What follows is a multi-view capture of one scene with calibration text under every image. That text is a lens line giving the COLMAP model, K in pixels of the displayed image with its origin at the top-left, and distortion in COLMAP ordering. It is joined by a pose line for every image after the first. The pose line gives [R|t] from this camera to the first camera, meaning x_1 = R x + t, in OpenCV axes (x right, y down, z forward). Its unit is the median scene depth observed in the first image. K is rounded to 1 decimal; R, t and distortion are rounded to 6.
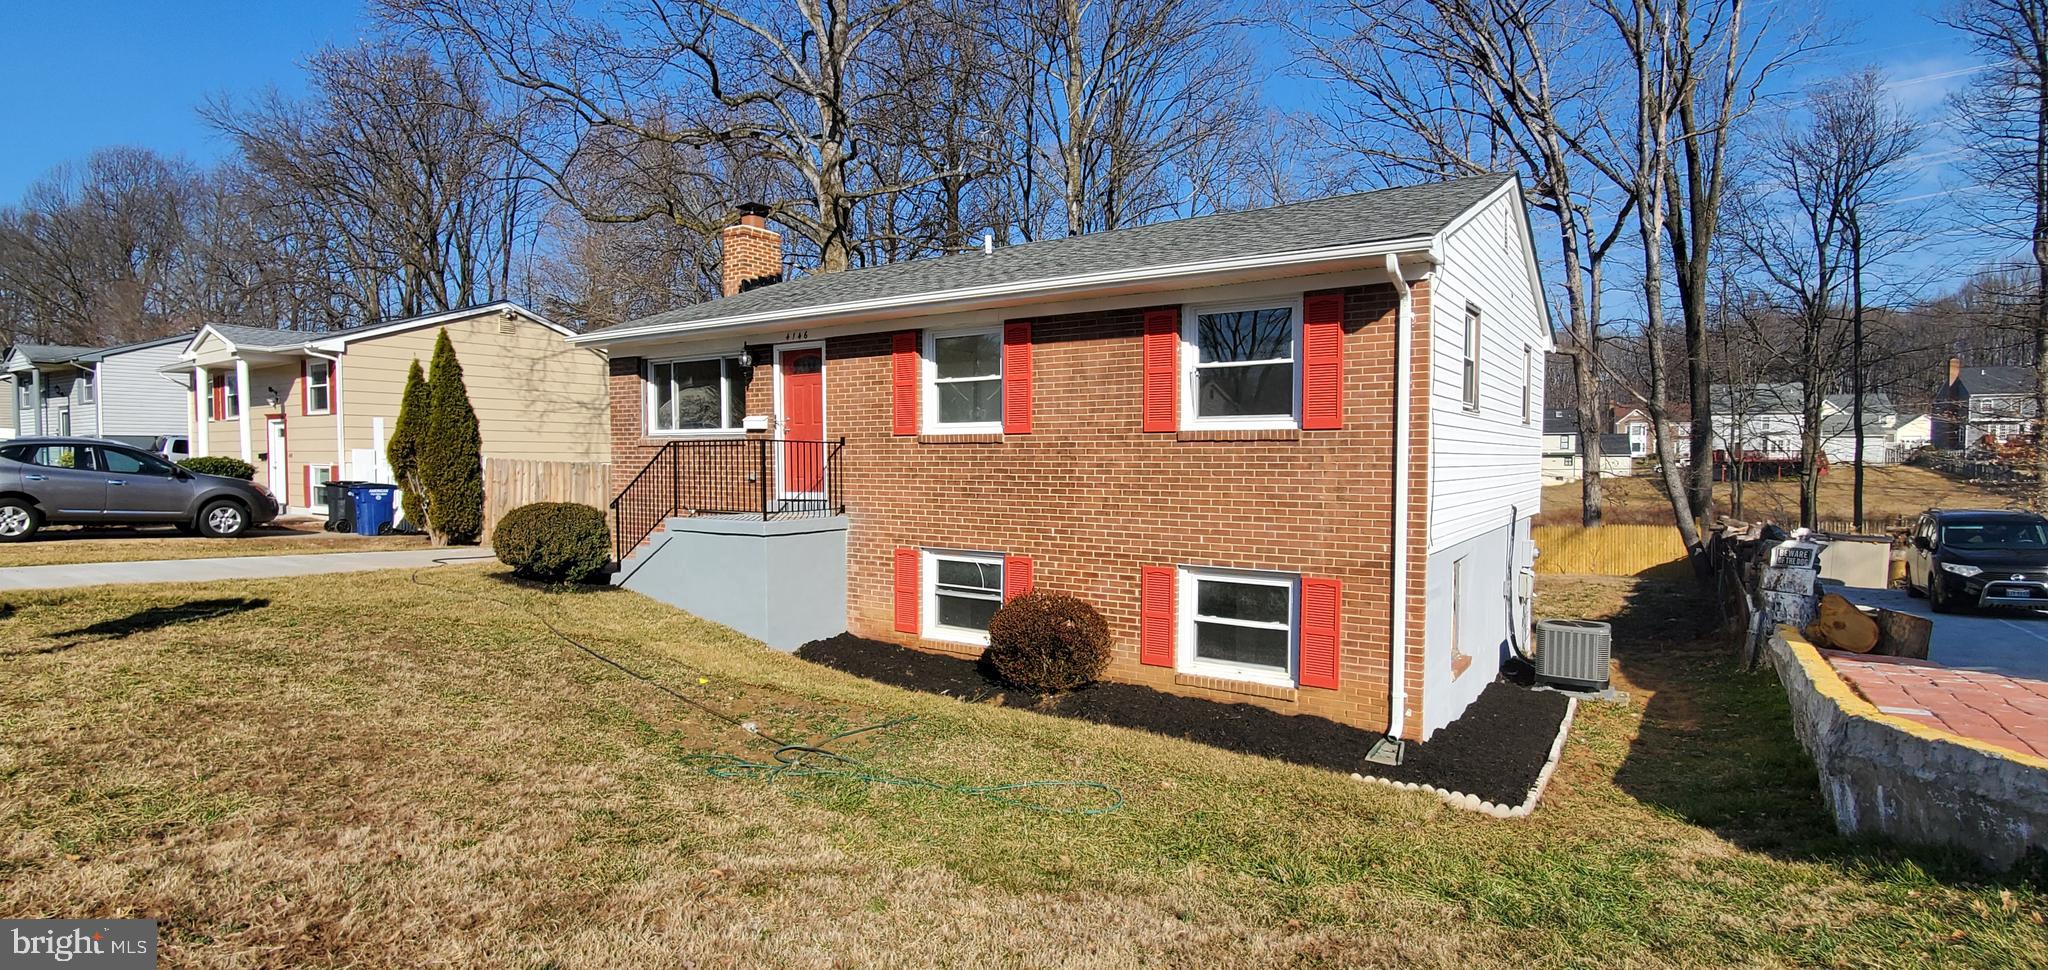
lens RADIAL K [[947.6, 0, 1017.8], [0, 947.6, 496.4], [0, 0, 1]] dist [0.015926, -0.017898]
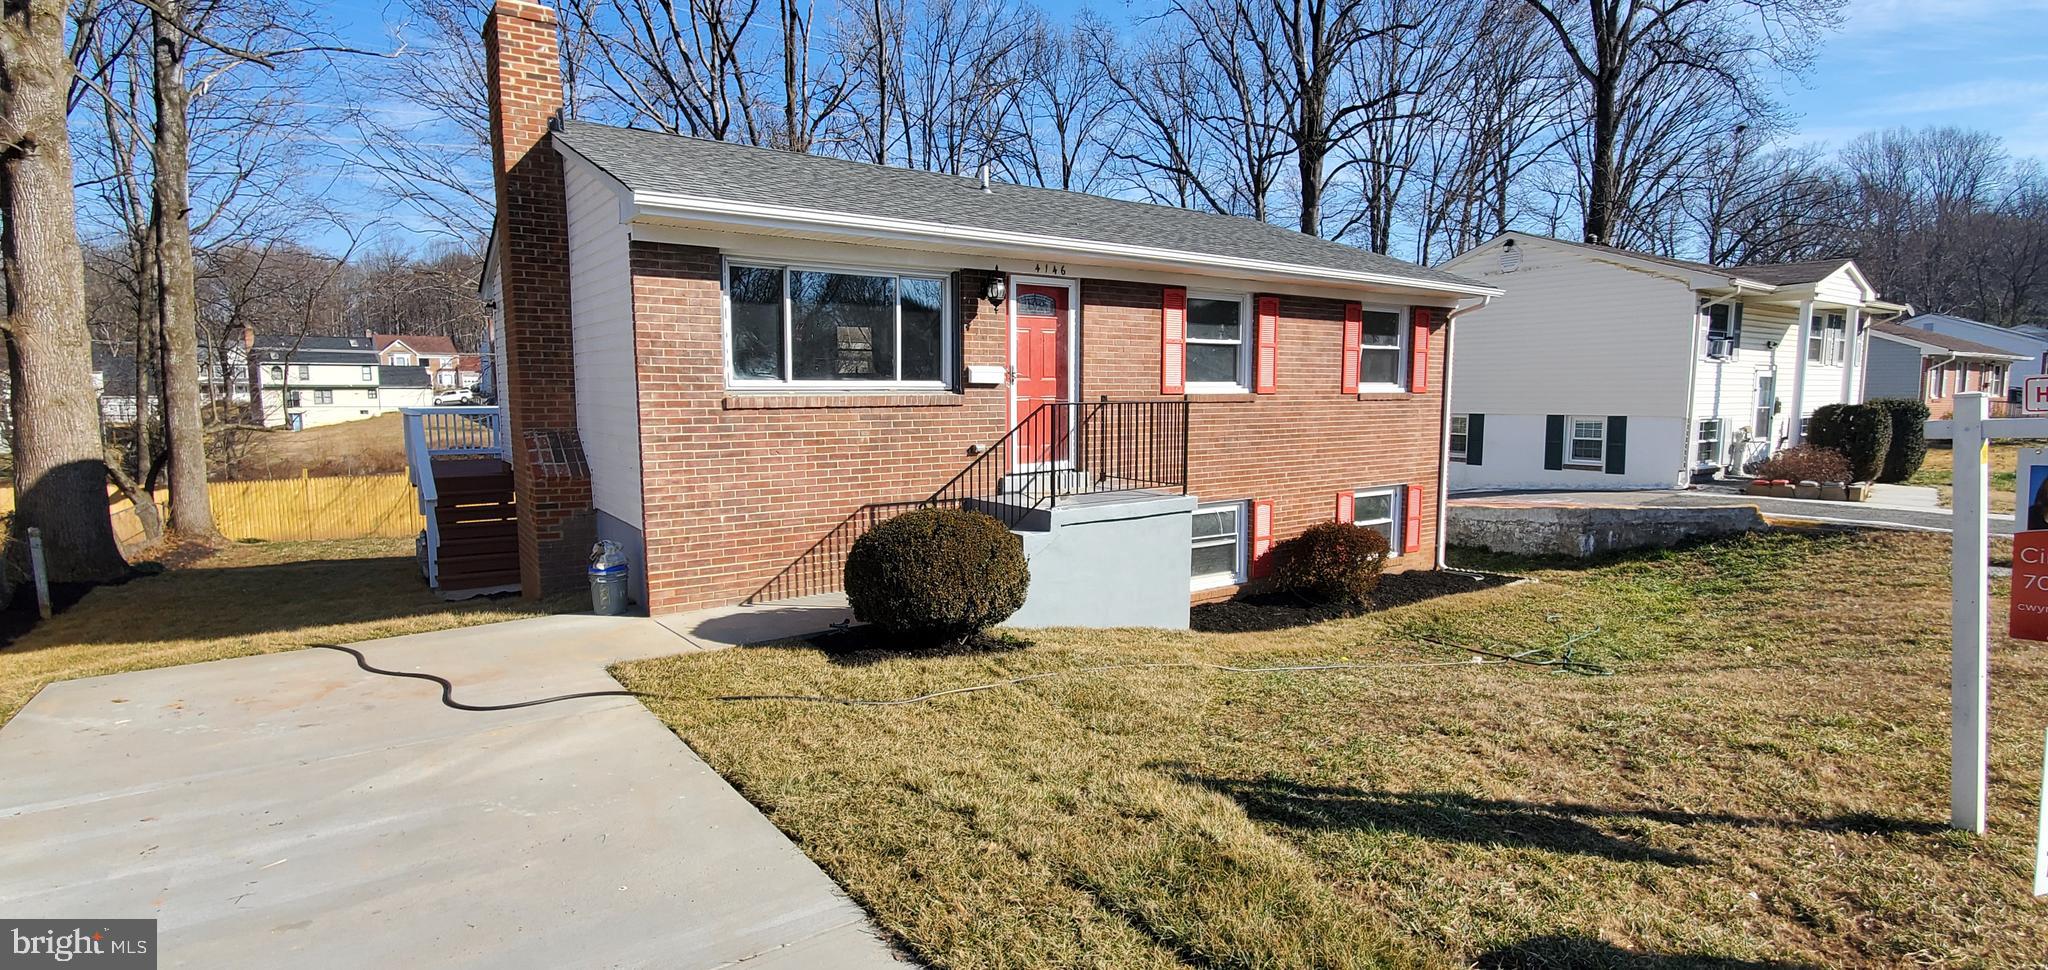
lens RADIAL K [[947.6, 0, 1017.8], [0, 947.6, 496.4], [0, 0, 1]] dist [0.015926, -0.017898]
pose [[0.366033, -0.105555, 0.924596, -1.079402], [0.038115, 0.994413, 0.098436, -0.060454], [-0.929821, -0.000790, 0.368011, 0.772290]]
